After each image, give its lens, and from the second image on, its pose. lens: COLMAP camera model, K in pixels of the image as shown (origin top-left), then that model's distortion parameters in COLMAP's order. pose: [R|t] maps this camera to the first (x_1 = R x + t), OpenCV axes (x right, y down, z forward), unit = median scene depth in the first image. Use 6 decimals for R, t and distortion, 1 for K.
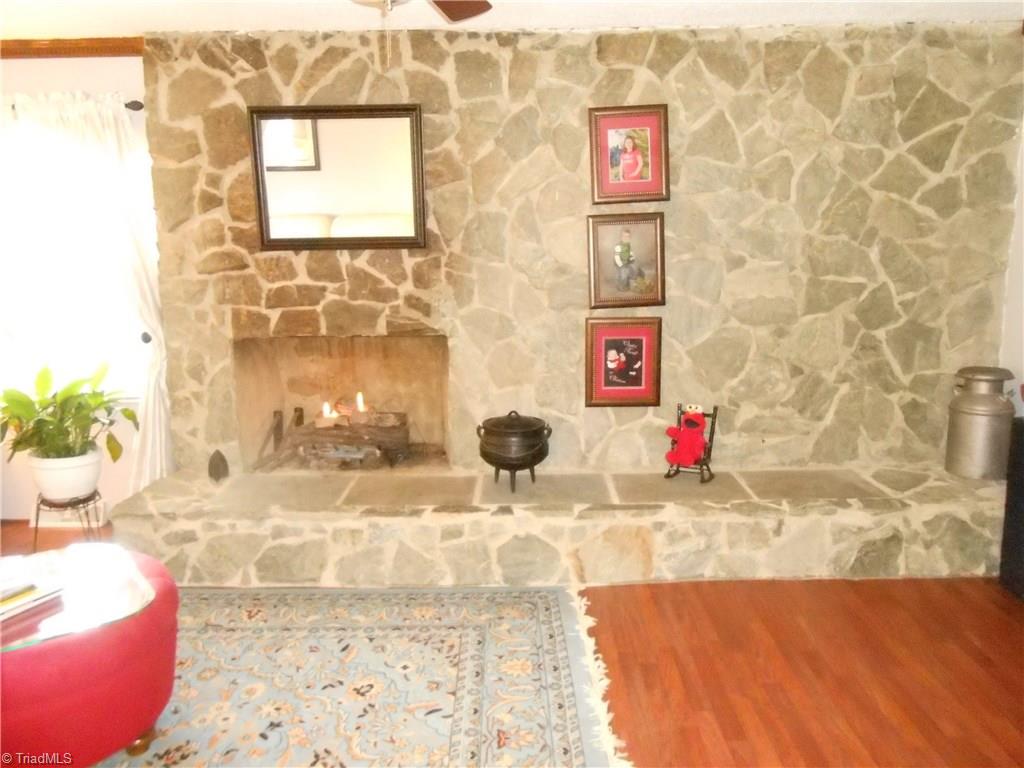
lens RADIAL K [[783.4, 0, 514.6], [0, 783.4, 374.5], [0, 0, 1]] dist [-0.033256, 0.033483]
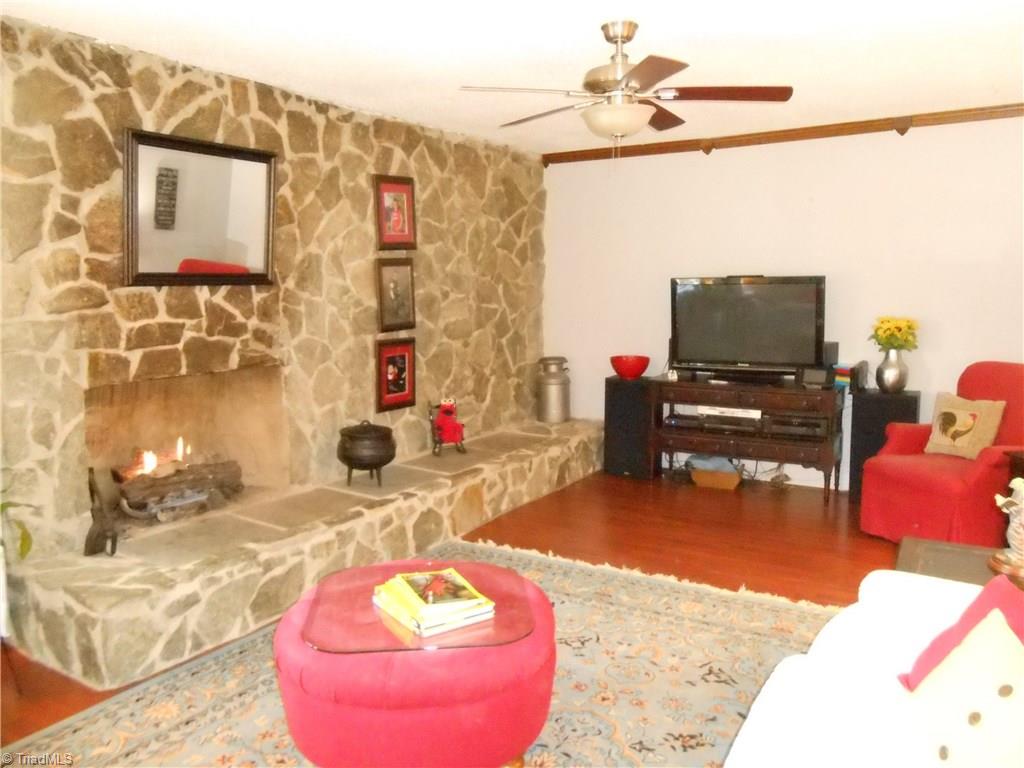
lens RADIAL K [[783.4, 0, 516.8], [0, 783.4, 374.8], [0, 0, 1]] dist [-0.033256, 0.033483]
pose [[0.535768, -0.091818, 0.839358, -0.850471], [0.133526, 0.990775, 0.023152, -0.018484], [-0.833741, 0.099672, 0.543085, 0.152456]]
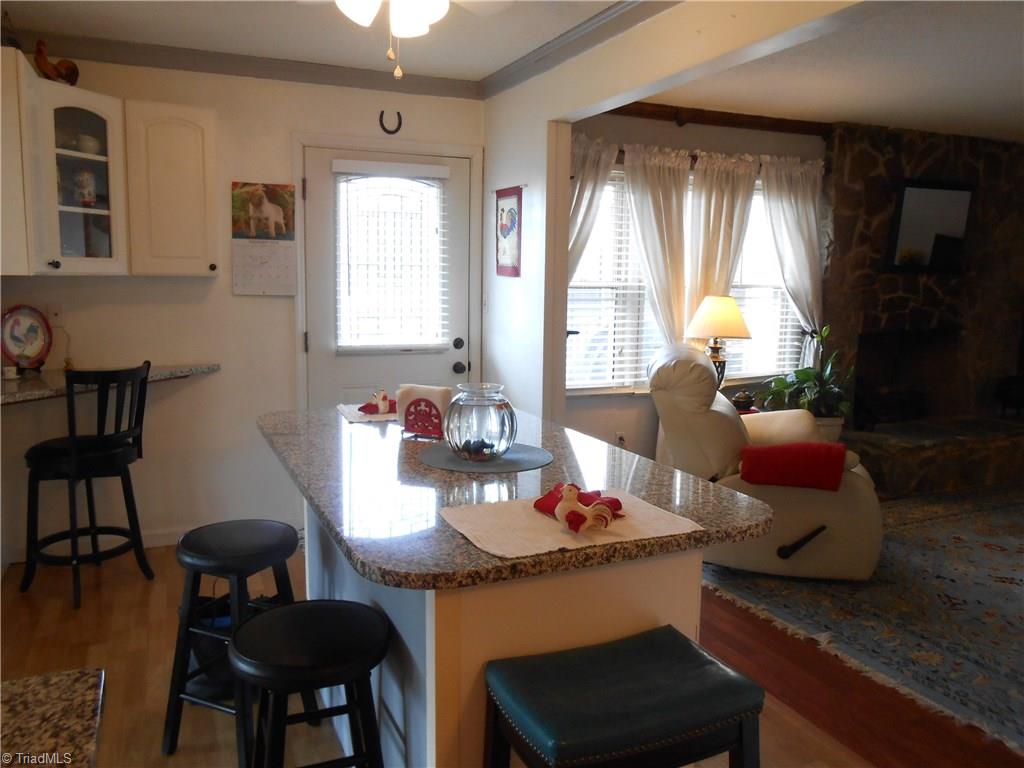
lens RADIAL K [[783.4, 0, 509.1], [0, 783.4, 377.7], [0, 0, 1]] dist [-0.033256, 0.033483]
pose [[0.919649, -0.039548, 0.390745, -1.582745], [0.050524, 0.998563, -0.017846, 0.030109], [-0.389477, 0.036155, 0.920326, -0.074795]]
